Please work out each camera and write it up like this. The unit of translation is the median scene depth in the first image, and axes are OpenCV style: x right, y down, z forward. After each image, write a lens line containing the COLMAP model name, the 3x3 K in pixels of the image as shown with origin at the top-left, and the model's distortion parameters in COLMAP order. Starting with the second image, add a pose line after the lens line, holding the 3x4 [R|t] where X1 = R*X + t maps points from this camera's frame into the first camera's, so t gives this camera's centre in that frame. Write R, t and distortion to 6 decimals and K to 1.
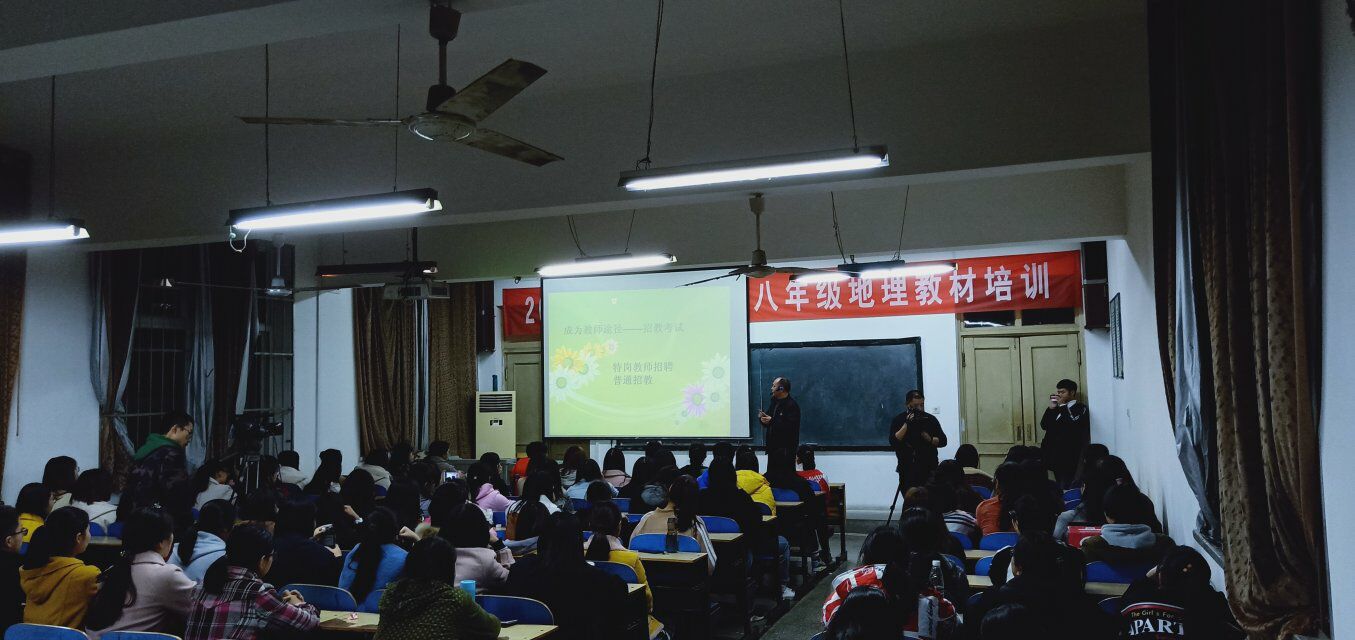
lens RADIAL K [[1021.4, 0, 677.3], [0, 1021.4, 315.7], [0, 0, 1]] dist [0.040345, 0.003180]
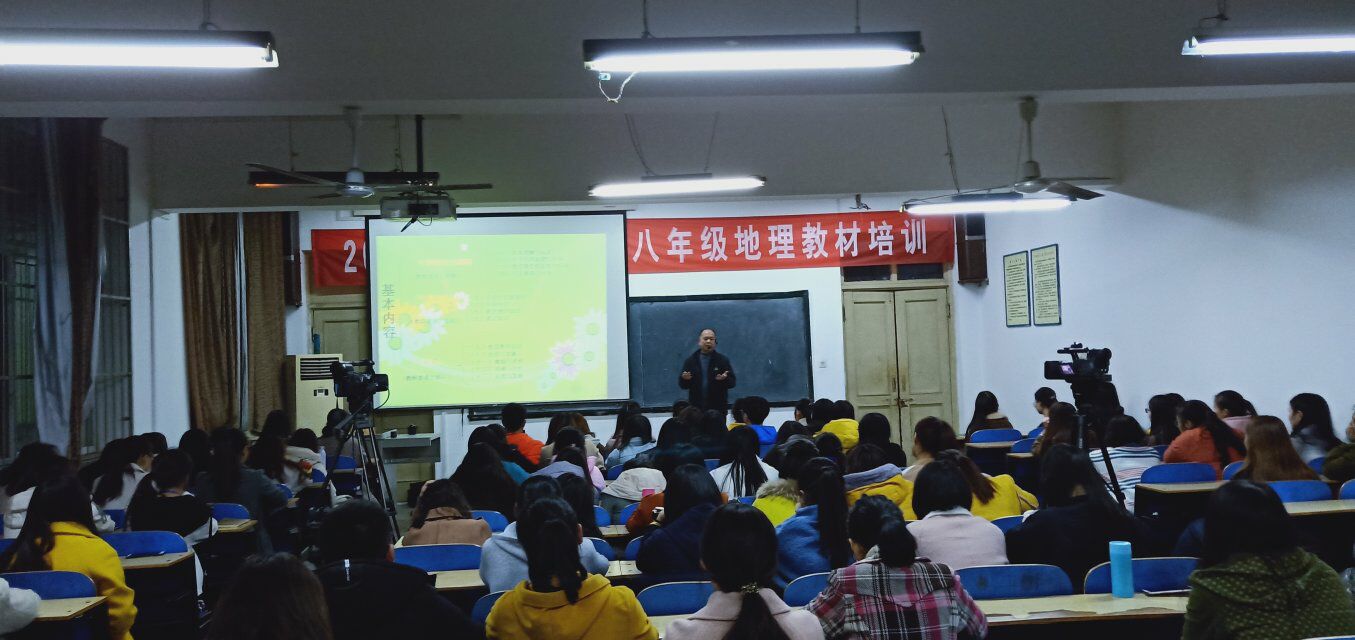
lens RADIAL K [[1021.4, 0, 677.9], [0, 1021.4, 325.6], [0, 0, 1]] dist [0.040345, 0.003180]
pose [[0.906391, -0.002479, 0.422433, -0.286785], [-0.009961, 0.999579, 0.027241, 0.028422], [-0.422323, -0.028899, 0.905985, 0.155165]]
